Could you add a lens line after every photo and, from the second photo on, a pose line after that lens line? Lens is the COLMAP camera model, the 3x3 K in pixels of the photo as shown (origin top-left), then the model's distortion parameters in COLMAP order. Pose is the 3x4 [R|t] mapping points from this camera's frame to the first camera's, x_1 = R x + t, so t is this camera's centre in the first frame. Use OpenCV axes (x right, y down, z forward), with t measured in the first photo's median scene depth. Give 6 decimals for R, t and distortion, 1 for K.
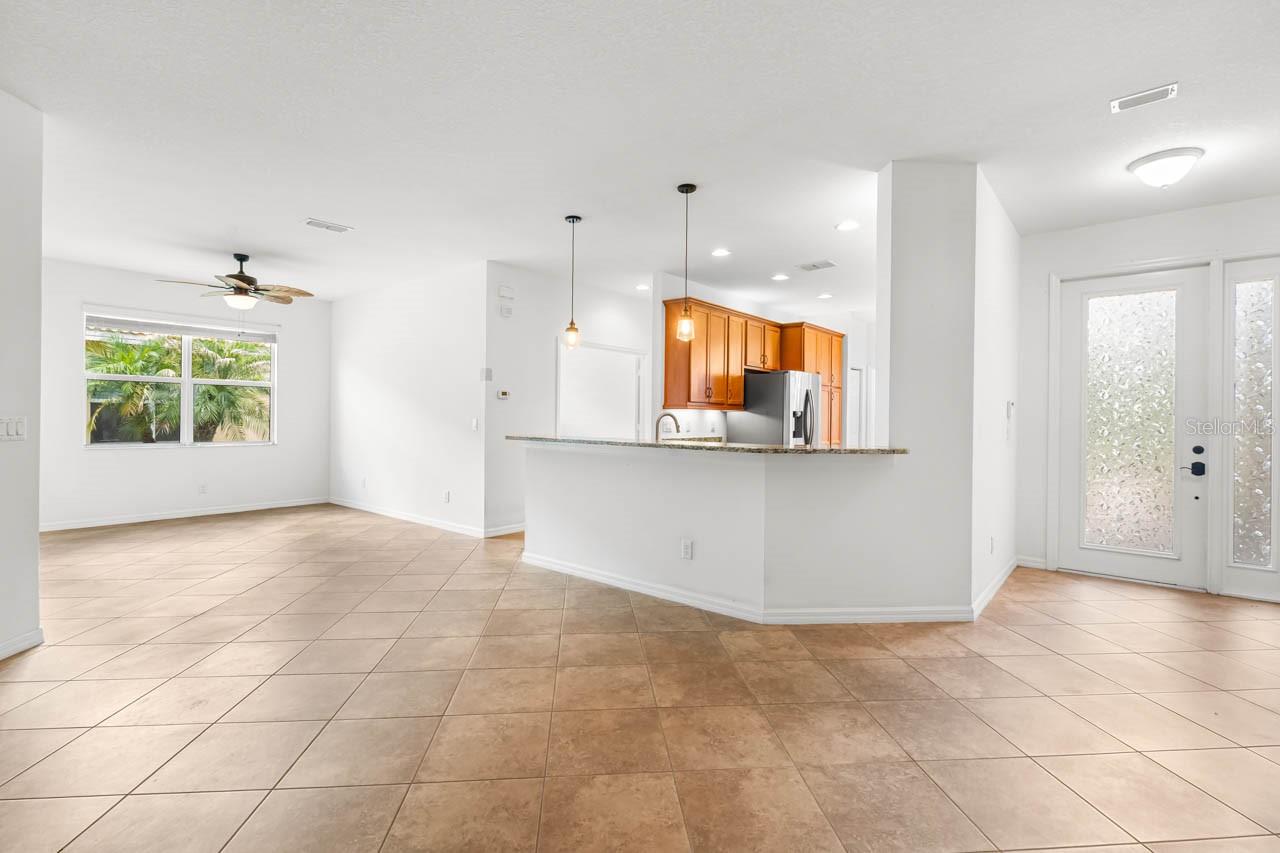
lens RADIAL K [[584.2, 0, 644.4], [0, 584.2, 420.1], [0, 0, 1]] dist [0.003286, -0.001292]
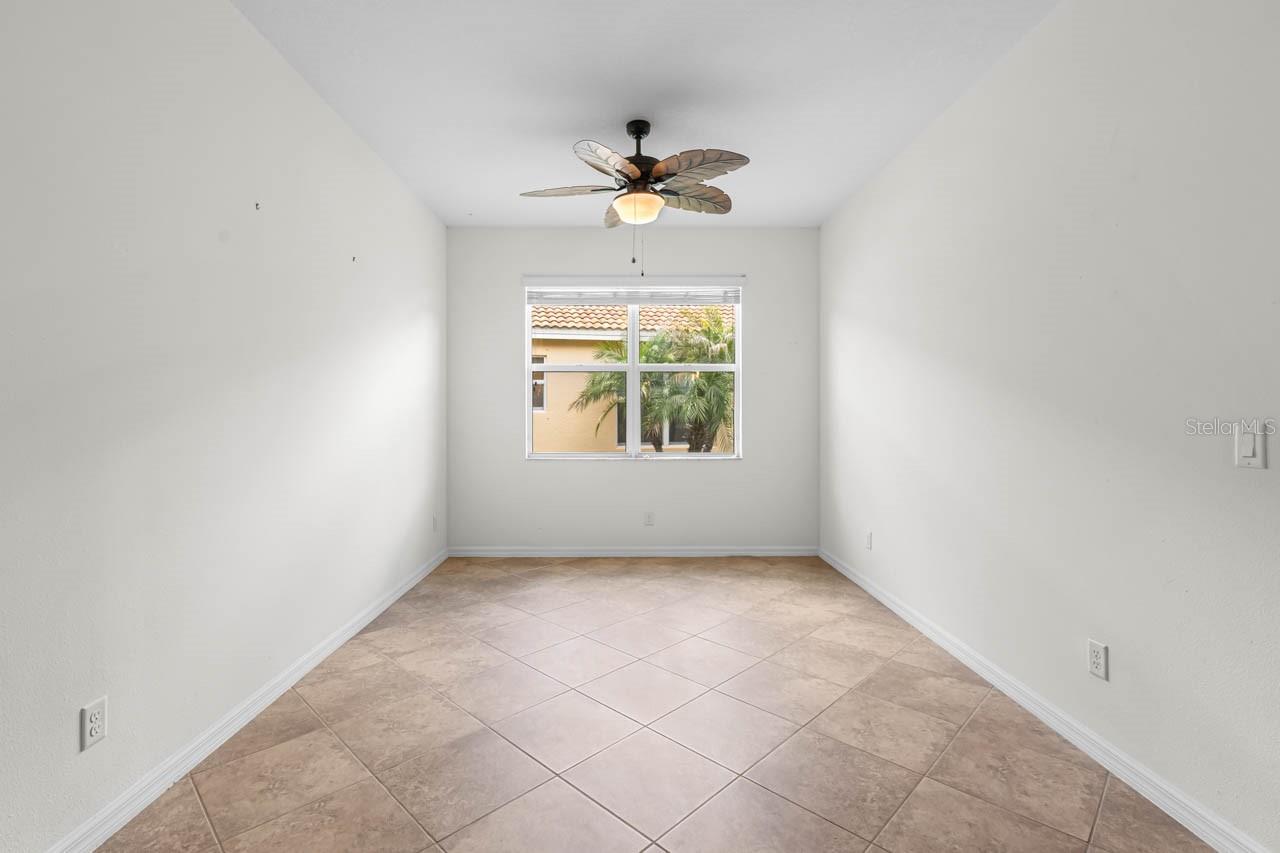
lens RADIAL K [[584.2, 0, 642.9], [0, 584.2, 414.5], [0, 0, 1]] dist [0.003286, -0.001292]
pose [[0.644725, -0.020520, -0.764139, -0.175177], [0.016142, 0.999782, -0.013229, 0.000946], [0.764244, -0.003805, 0.644916, 0.422934]]
